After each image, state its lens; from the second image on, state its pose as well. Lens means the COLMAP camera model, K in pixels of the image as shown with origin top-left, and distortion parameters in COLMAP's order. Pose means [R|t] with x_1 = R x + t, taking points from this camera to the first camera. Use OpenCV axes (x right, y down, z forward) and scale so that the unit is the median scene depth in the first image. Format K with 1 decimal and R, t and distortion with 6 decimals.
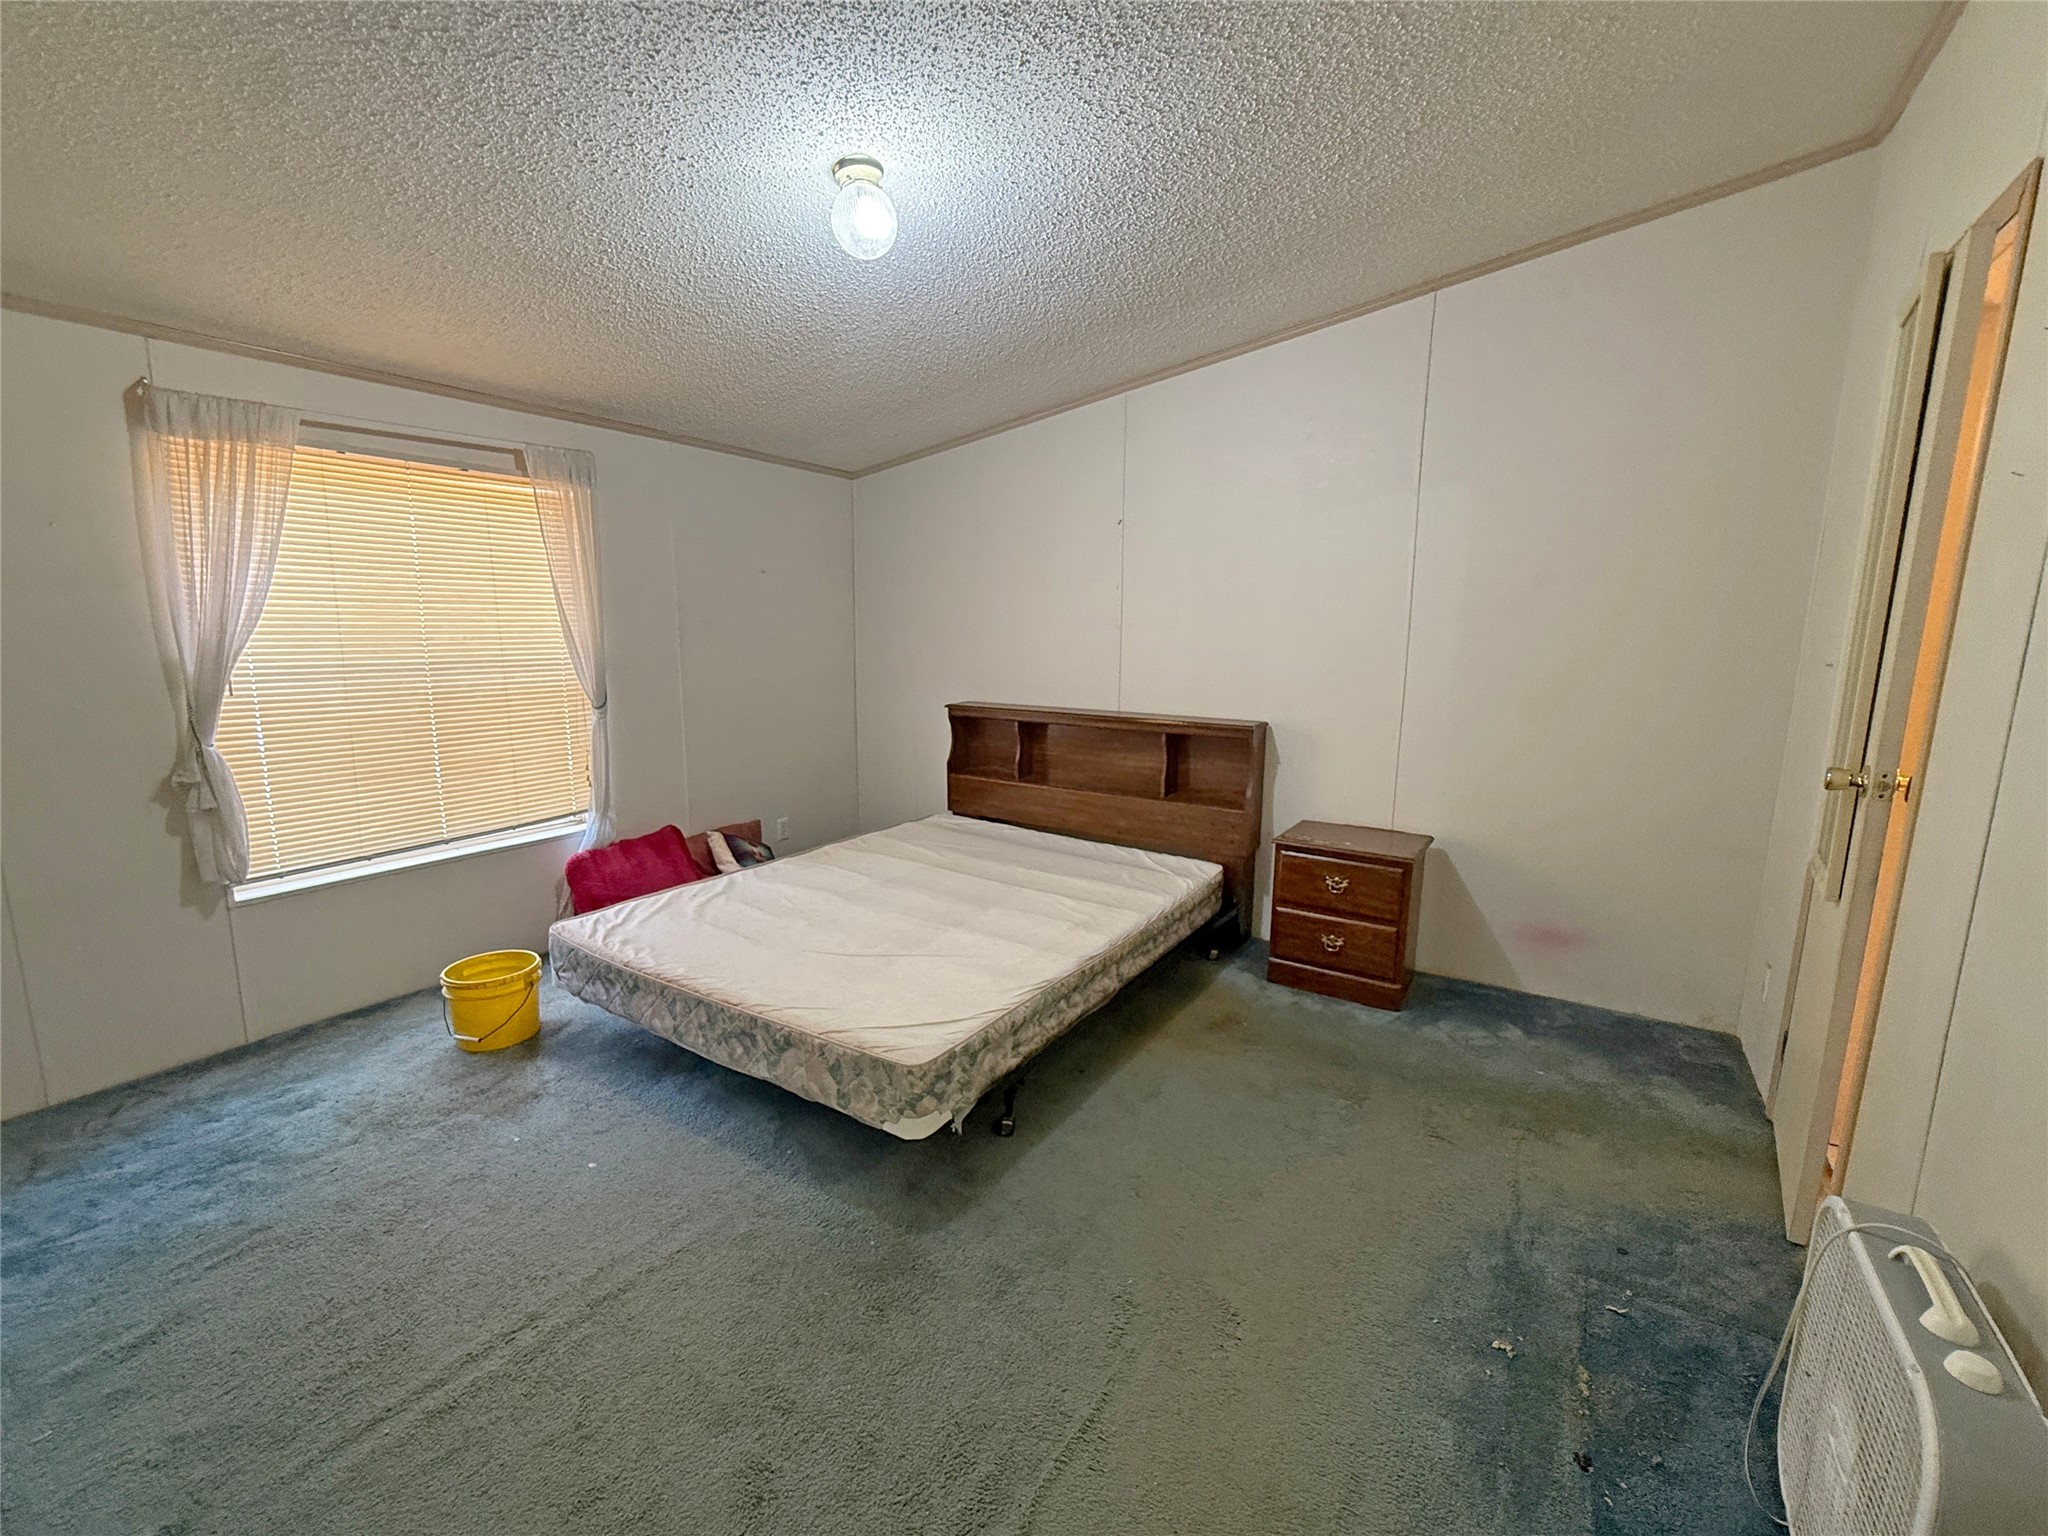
lens RADIAL K [[888.6, 0, 1024.0], [0, 888.6, 768.0], [0, 0, 1]] dist [0.001000, 0.000243]
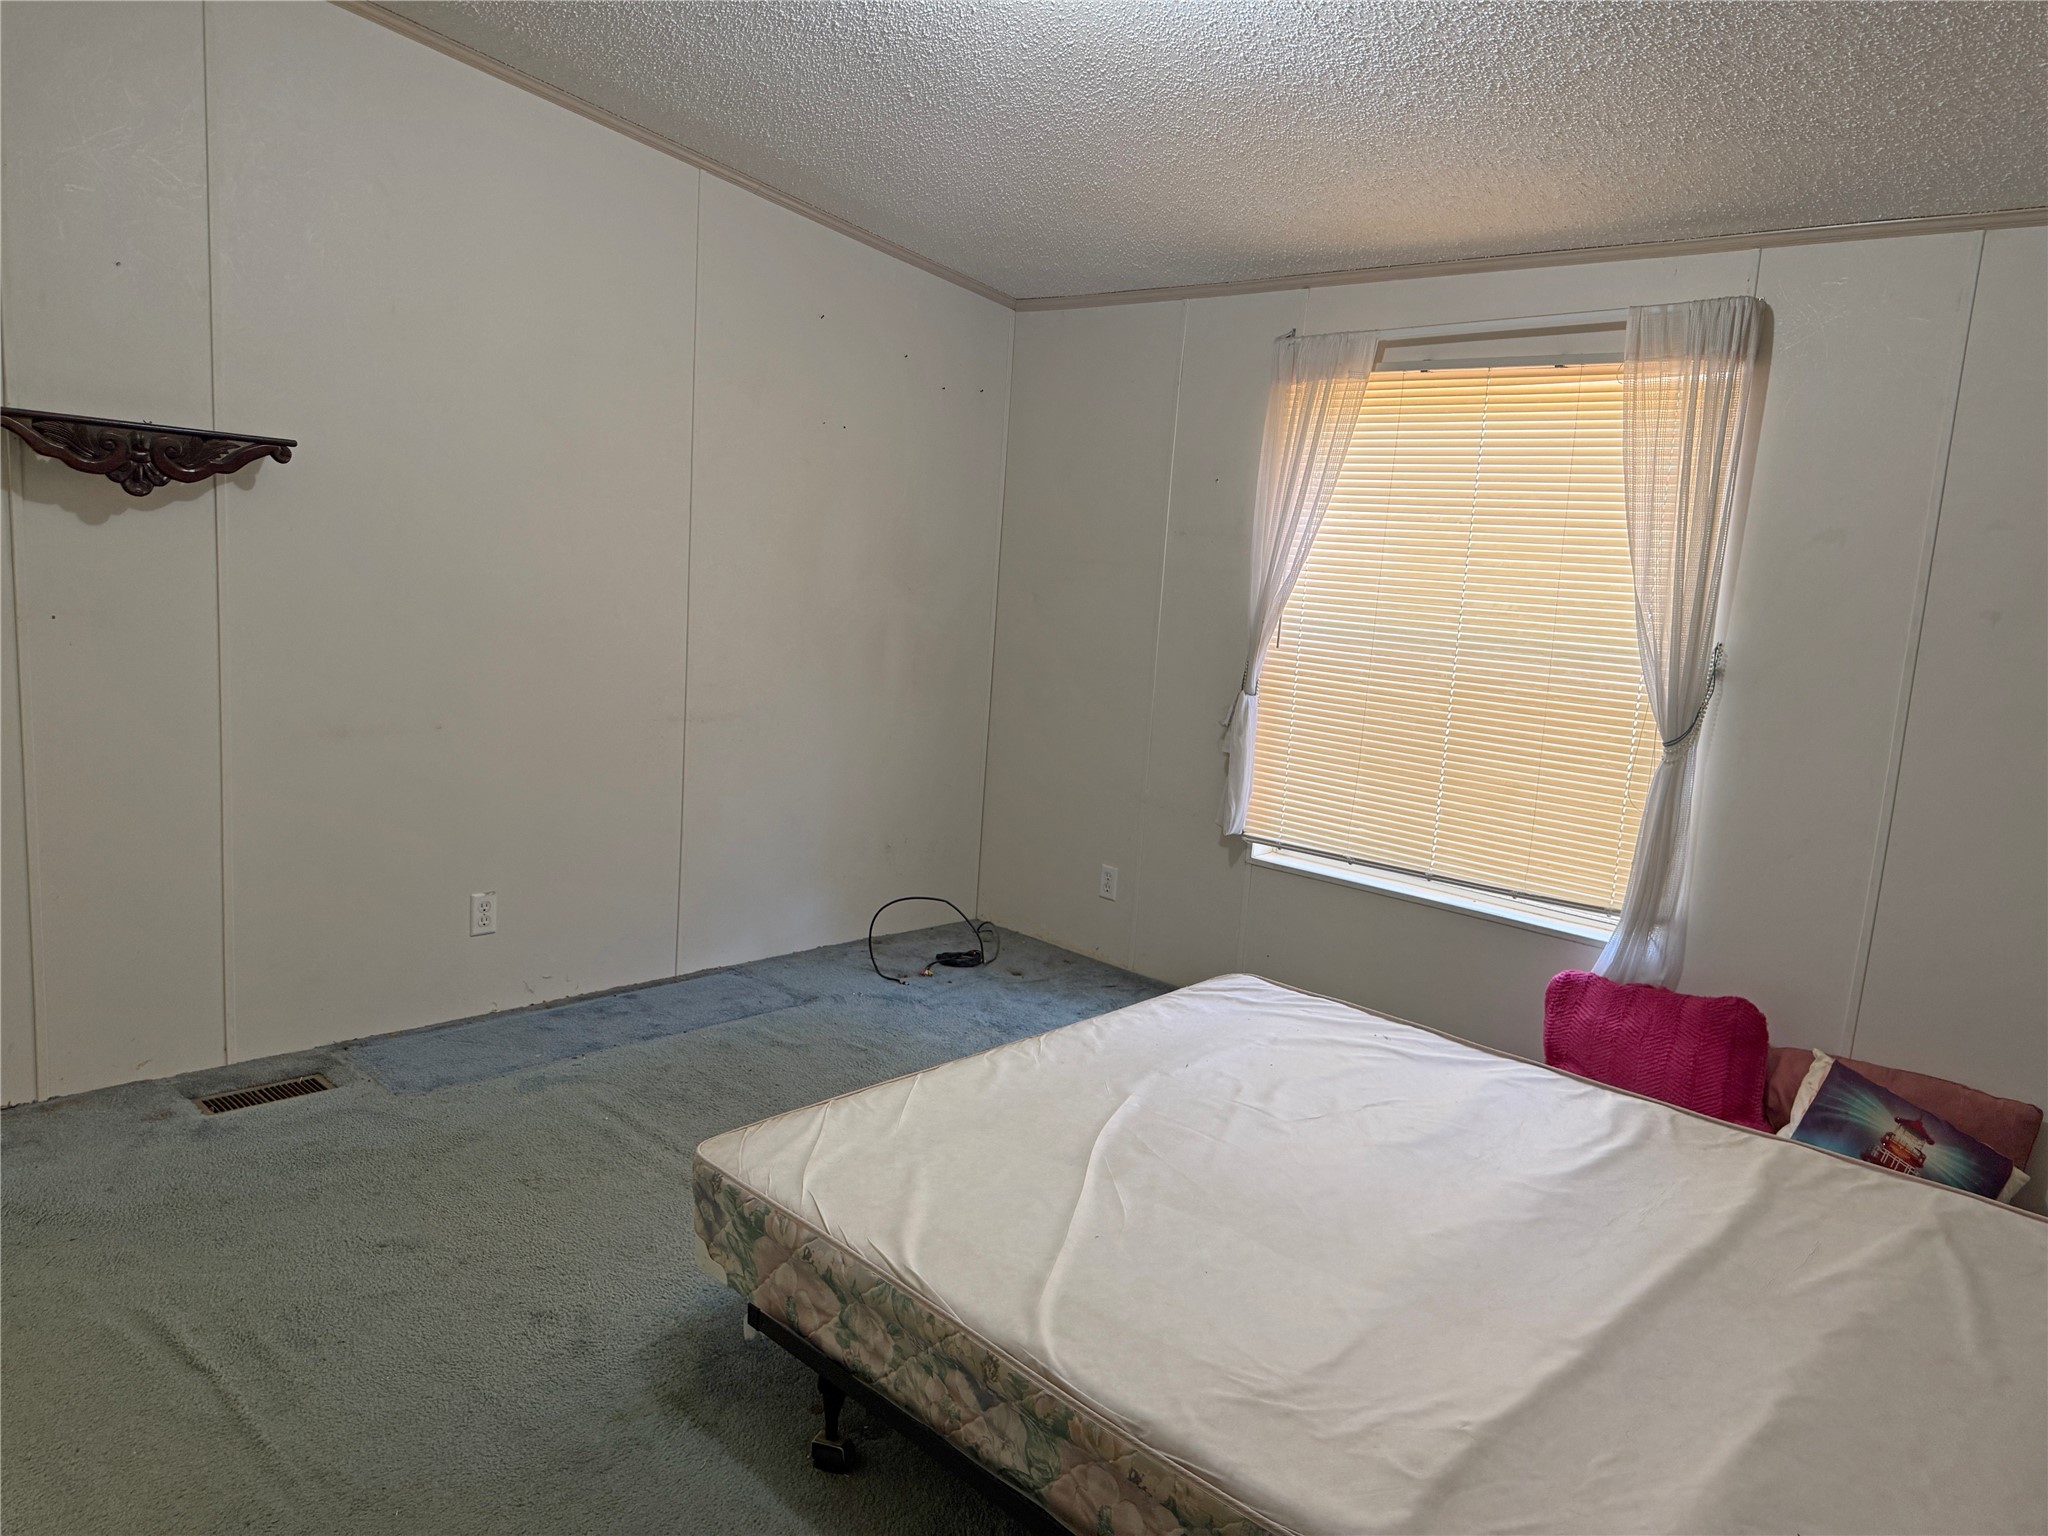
lens RADIAL K [[1559.1, 0, 1109.7], [0, 1559.1, 770.3], [0, 0, 1]] dist [0.081031, -0.235264]
pose [[-0.219907, 0.119918, -0.968122, 0.662324], [-0.220214, 0.960697, 0.169019, -0.164753], [0.950340, 0.250362, -0.184856, 0.977199]]
